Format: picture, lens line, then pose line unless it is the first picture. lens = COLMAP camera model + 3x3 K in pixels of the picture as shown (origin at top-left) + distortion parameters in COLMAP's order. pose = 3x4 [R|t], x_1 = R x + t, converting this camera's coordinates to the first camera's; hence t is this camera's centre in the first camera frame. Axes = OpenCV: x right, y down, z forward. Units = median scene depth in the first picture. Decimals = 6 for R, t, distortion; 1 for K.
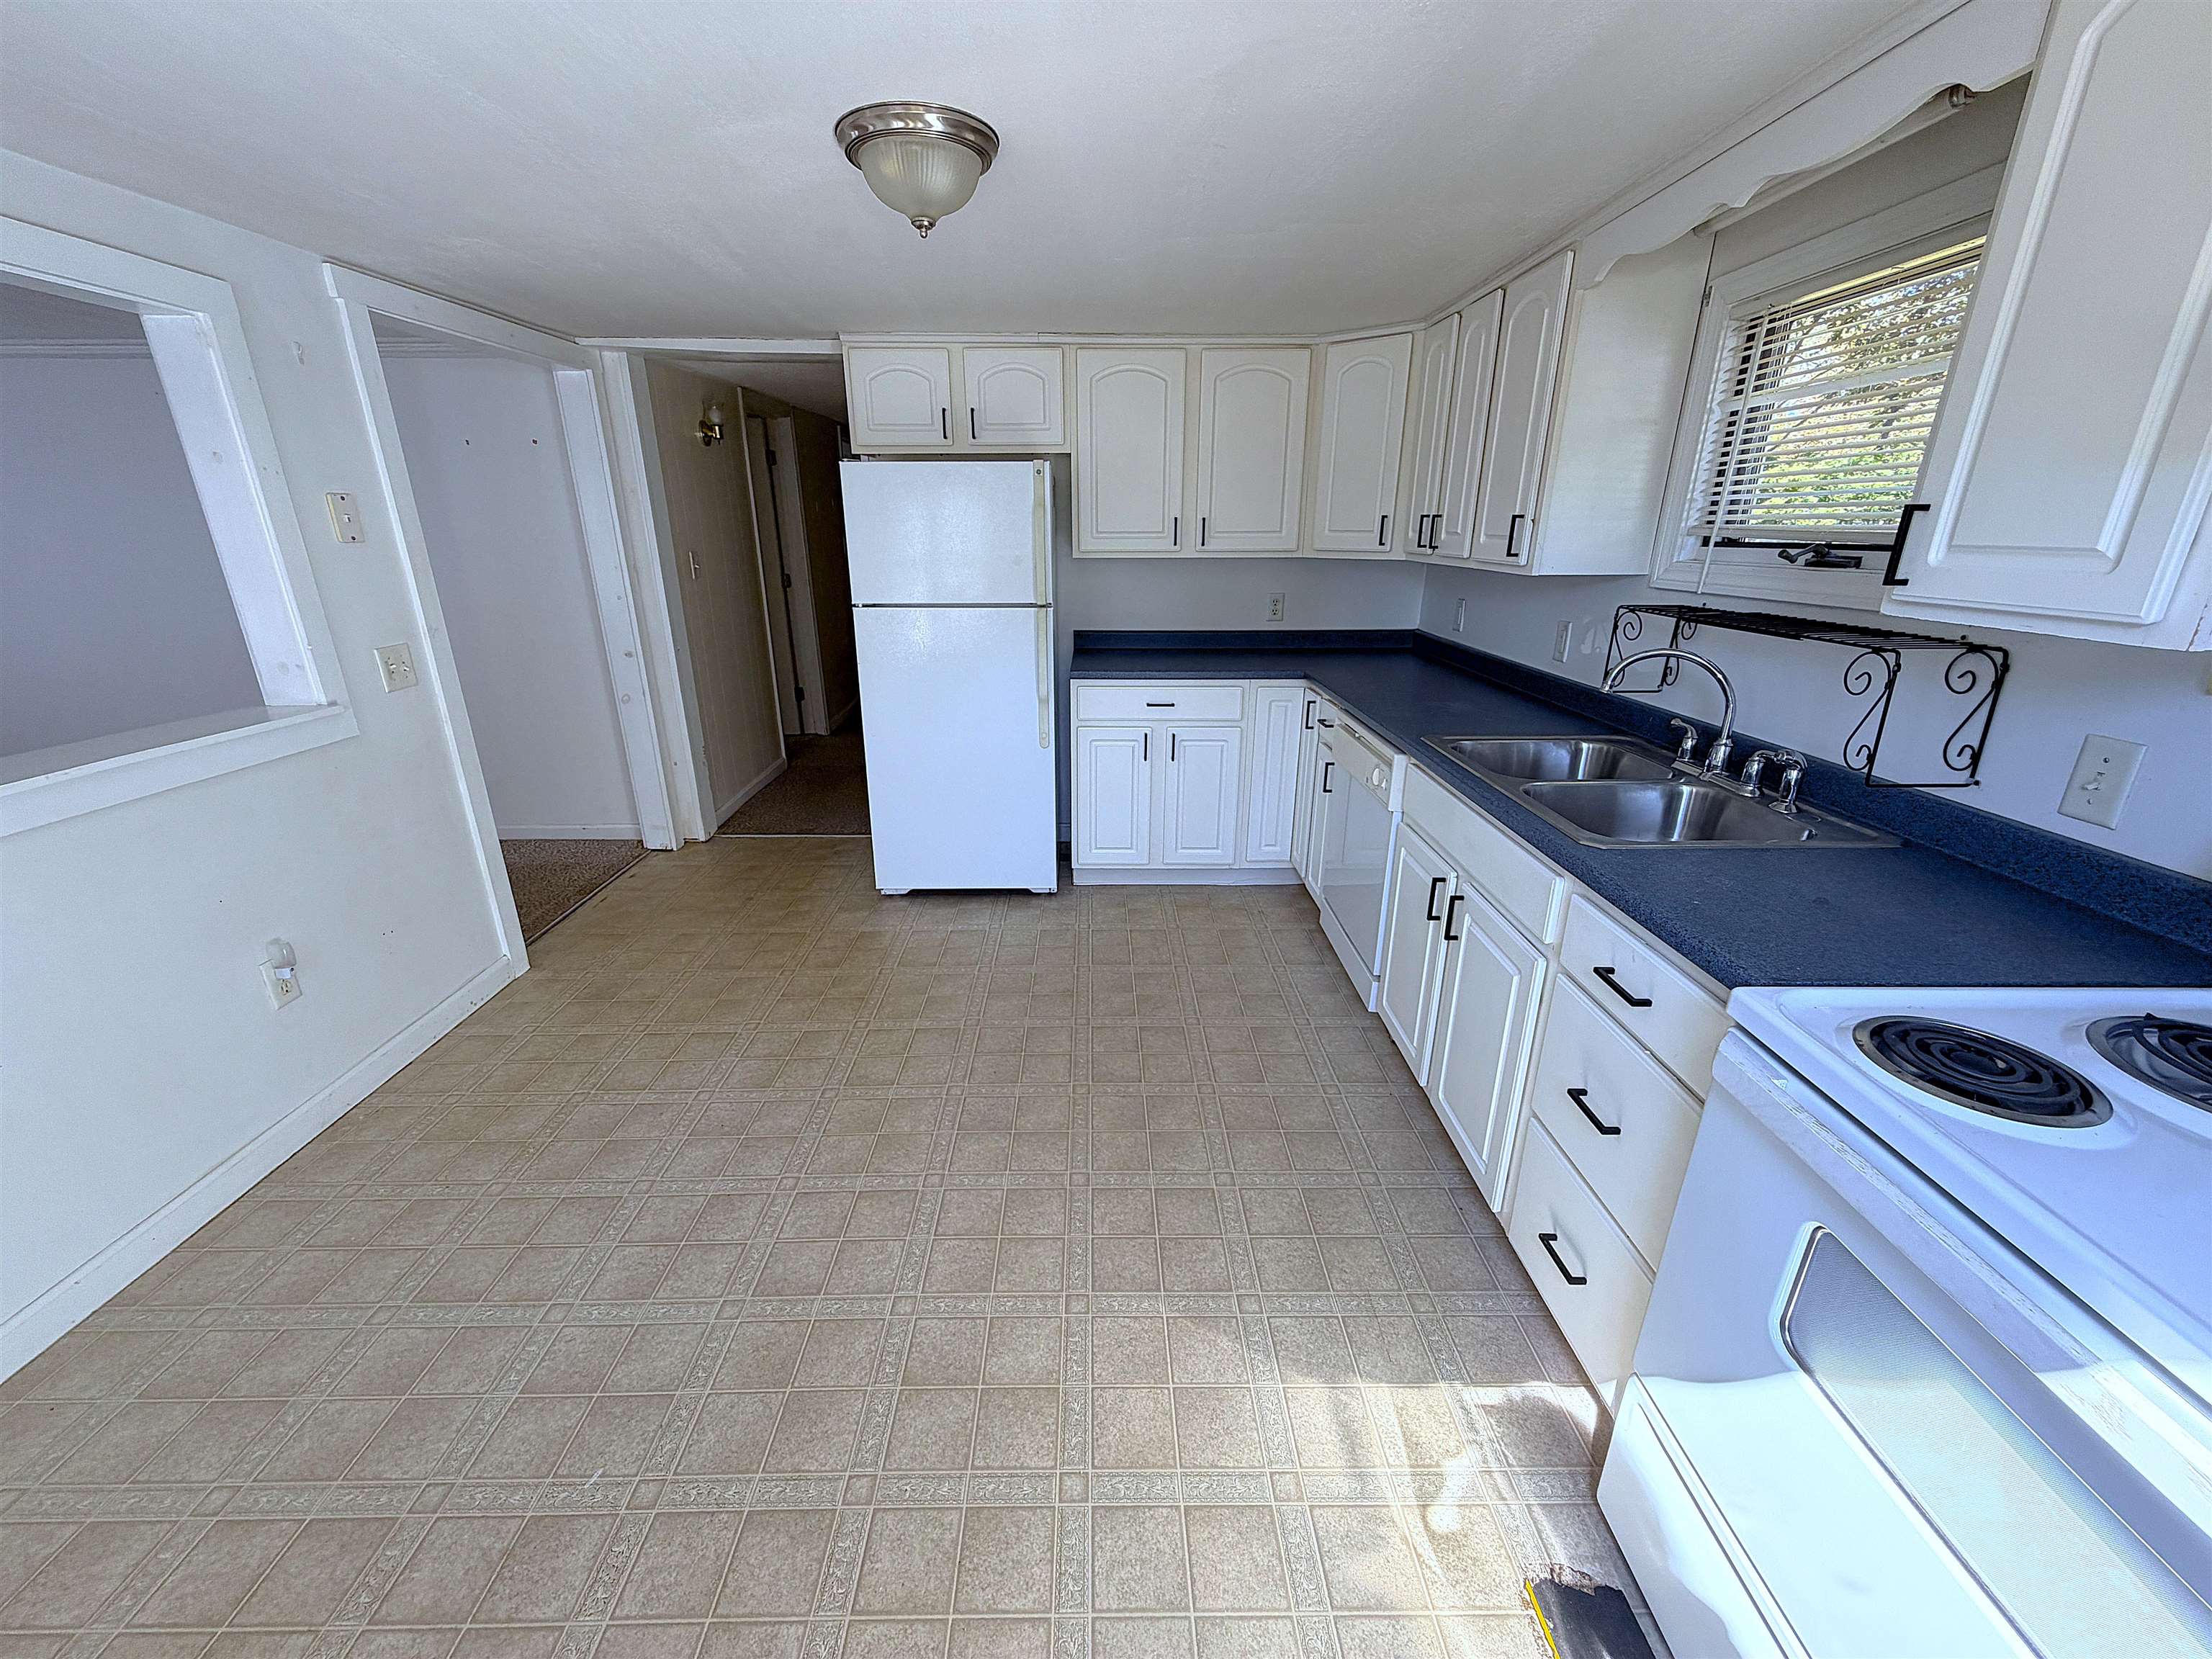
lens RADIAL K [[879.9, 0, 1098.7], [0, 879.9, 833.7], [0, 0, 1]] dist [0.000566, -0.000201]
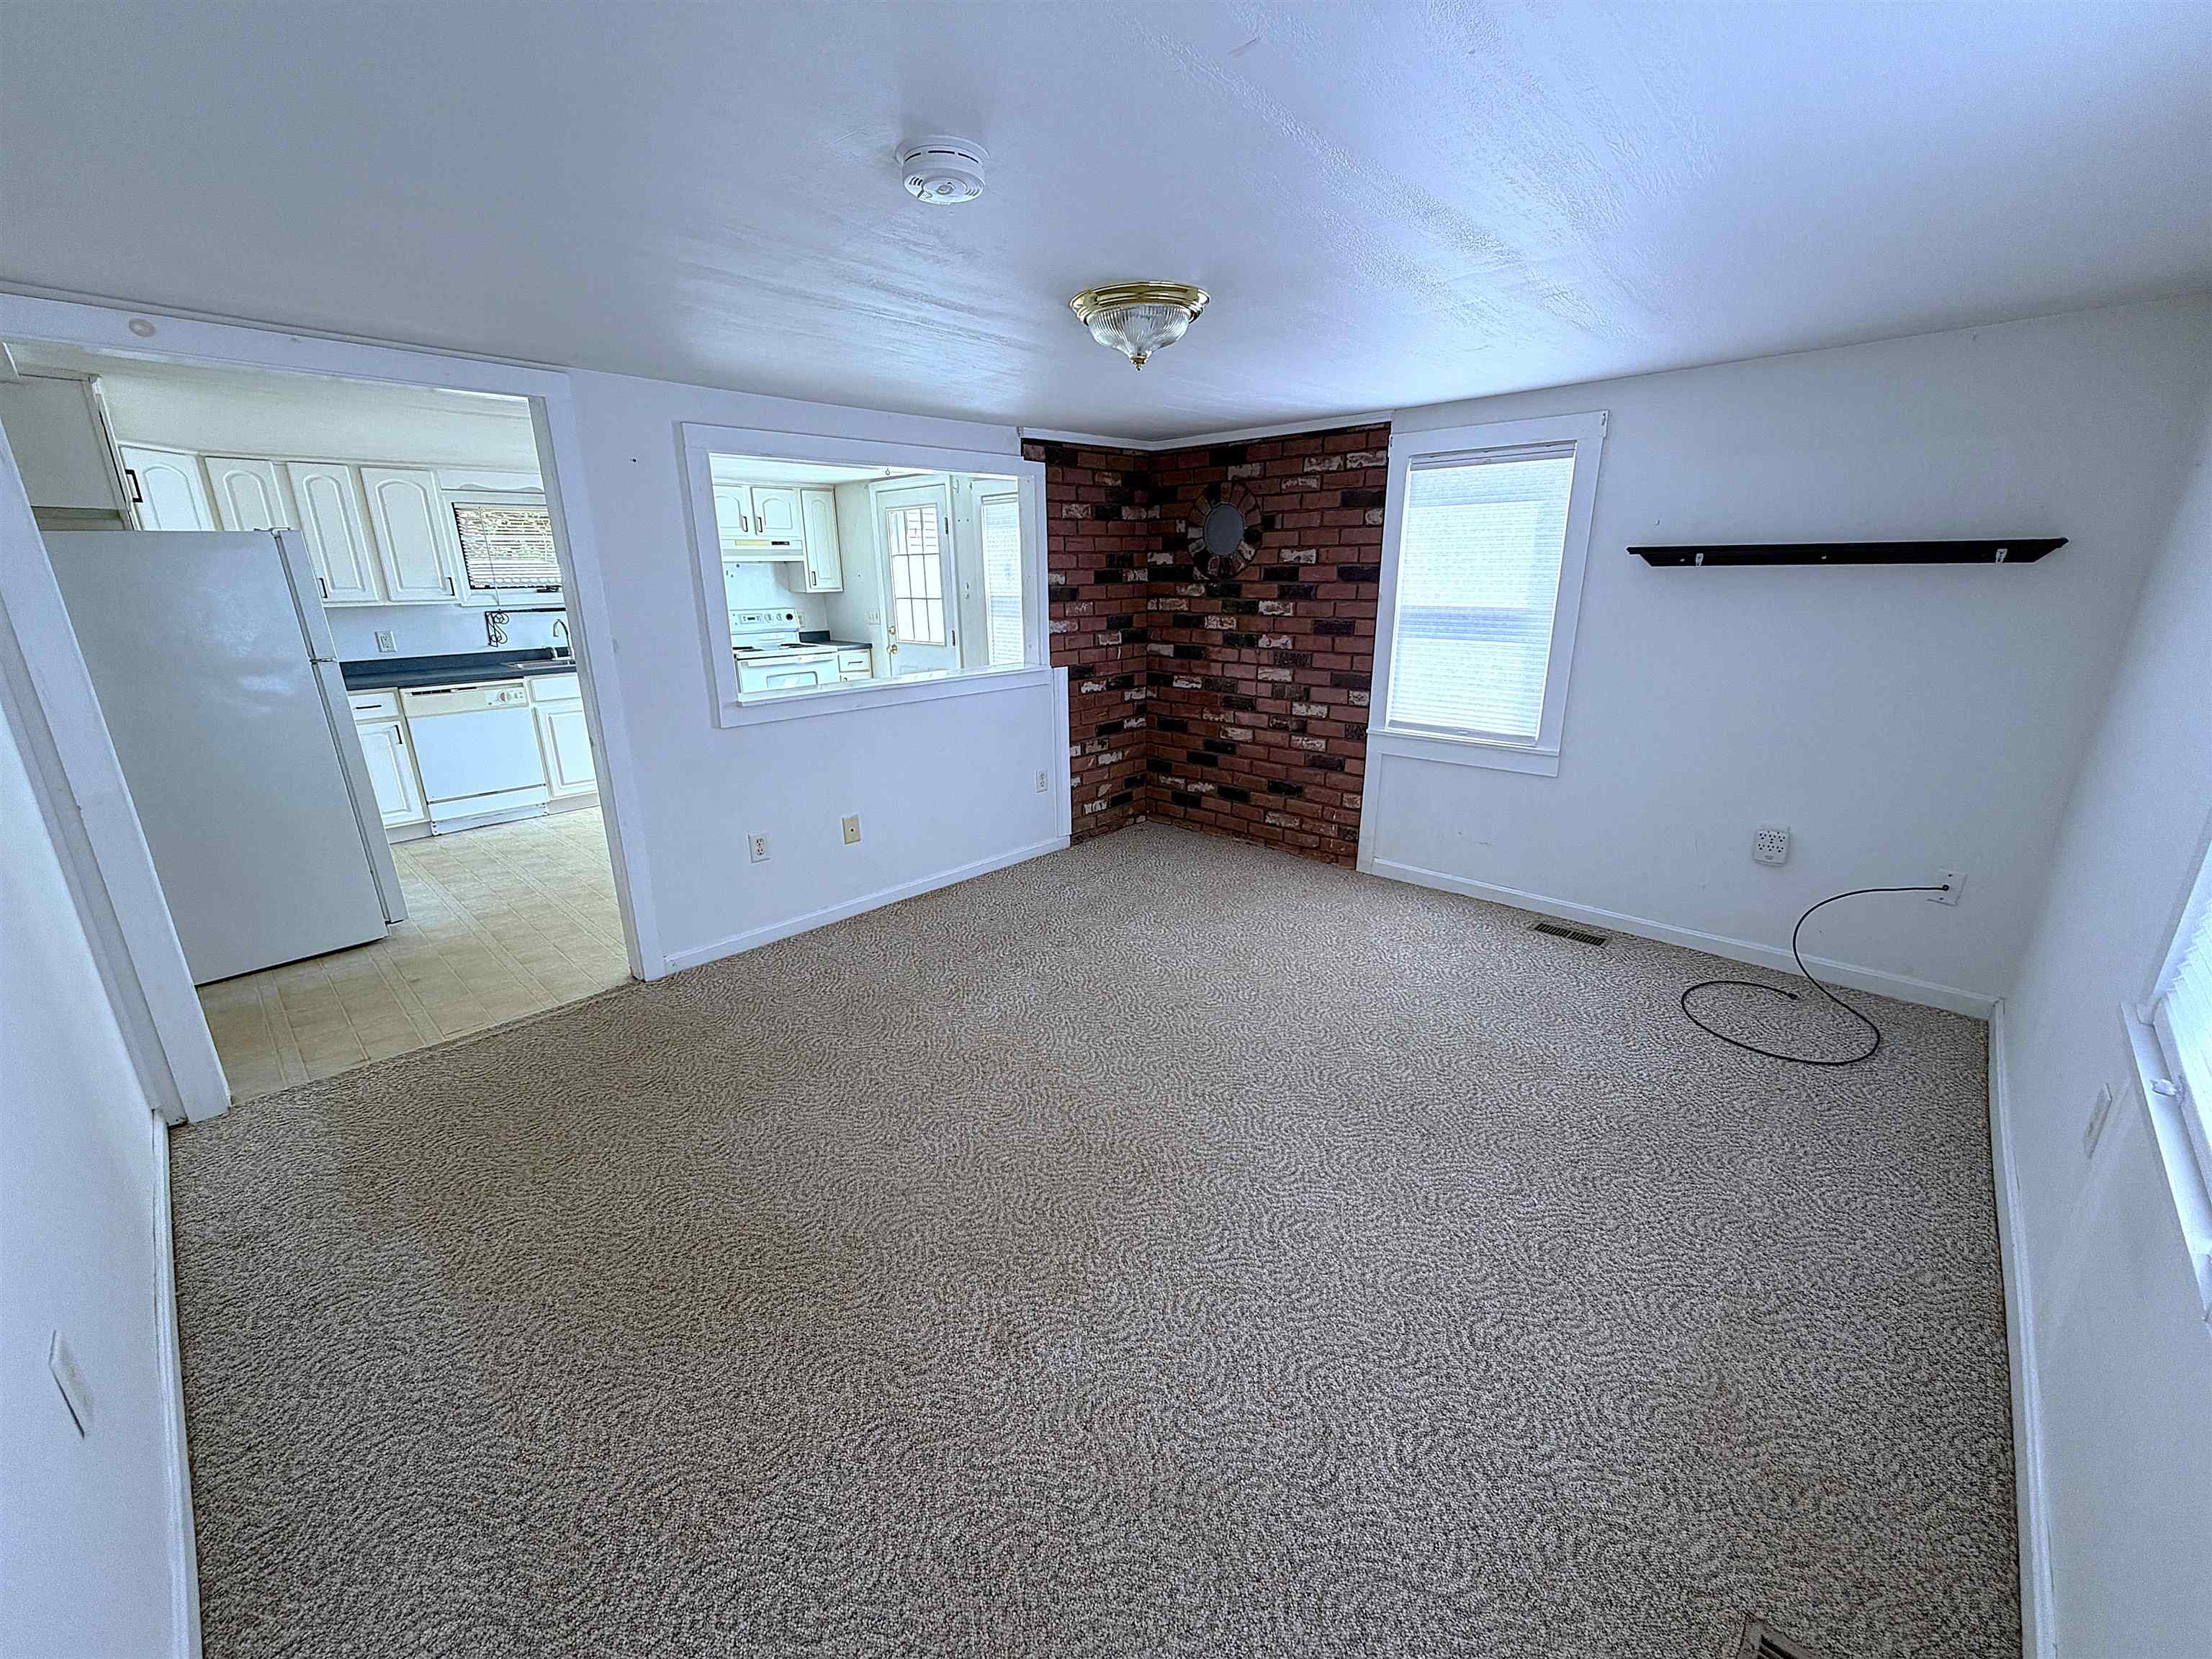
lens RADIAL K [[879.9, 0, 1098.7], [0, 879.9, 833.7], [0, 0, 1]] dist [0.000566, -0.000201]
pose [[-0.719575, -0.191776, 0.667408, -1.900079], [0.242153, 0.831481, 0.500002, -0.435531], [-0.650825, 0.521404, -0.551874, 1.210412]]
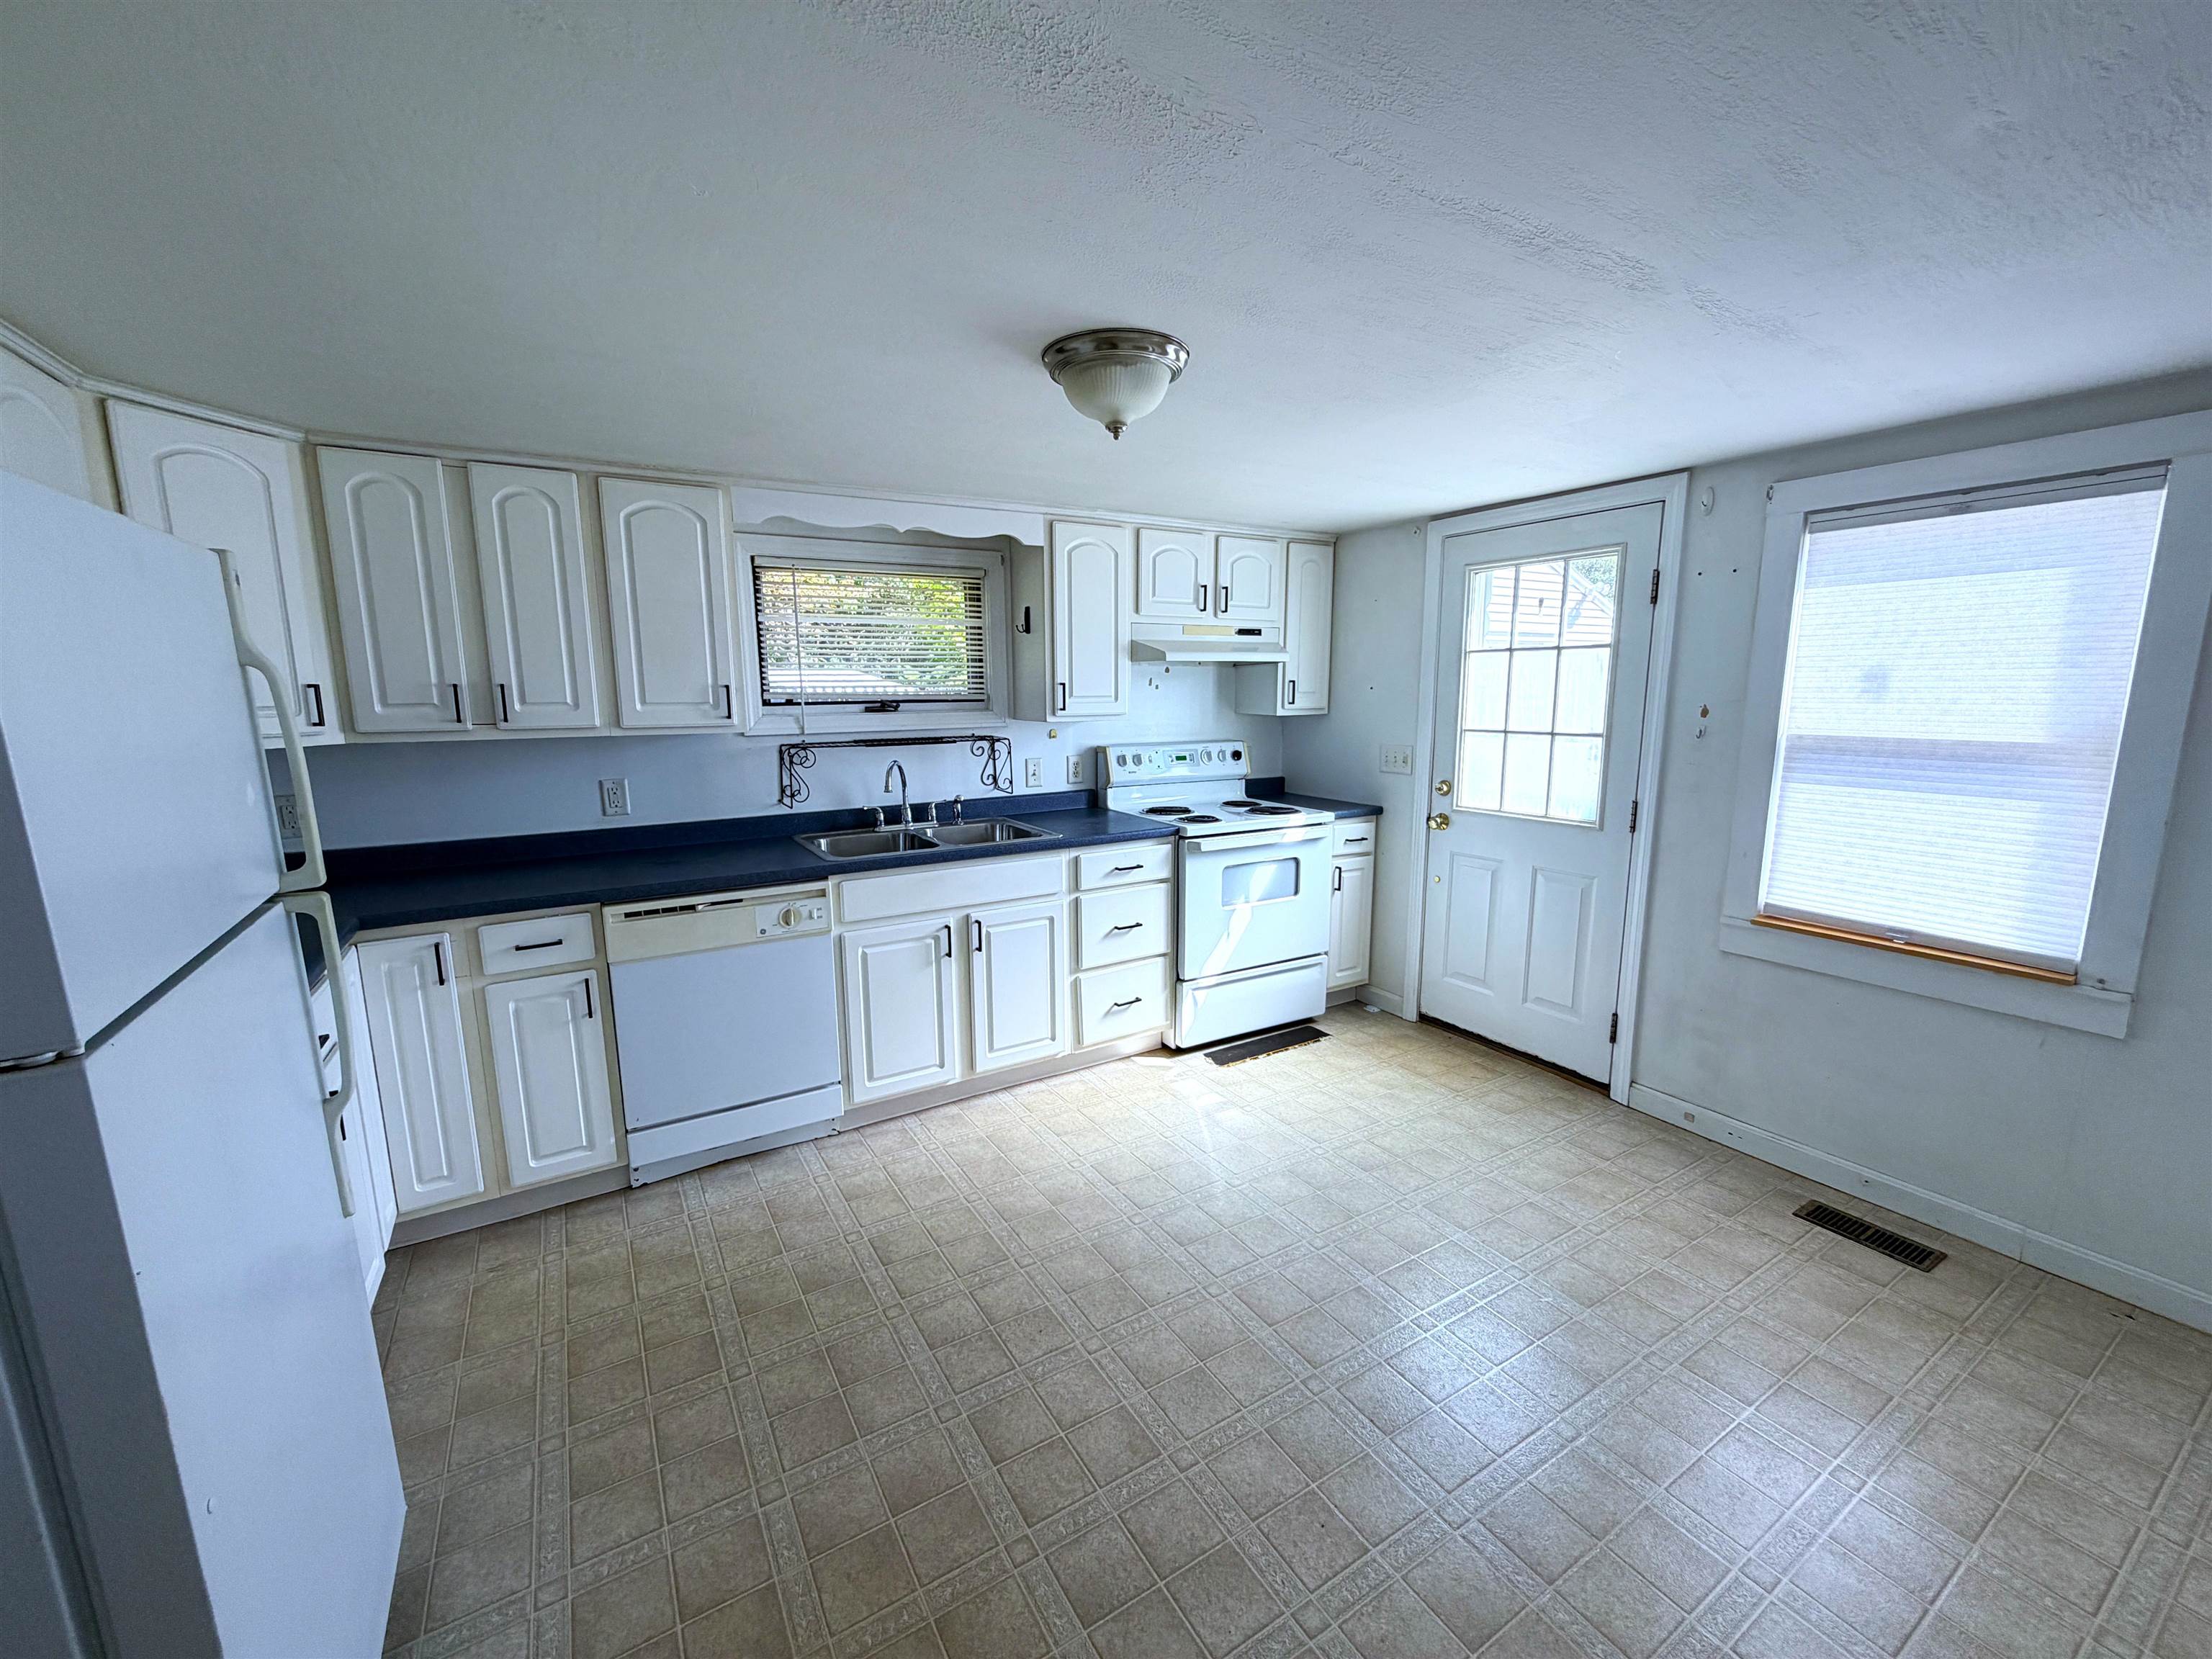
lens RADIAL K [[879.9, 0, 1098.7], [0, 879.9, 833.7], [0, 0, 1]] dist [0.000566, -0.000201]
pose [[-0.510344, -0.140765, 0.848371, -0.661393], [0.291319, 0.899886, 0.324558, -0.338574], [-0.809124, 0.412784, -0.418244, 0.943019]]
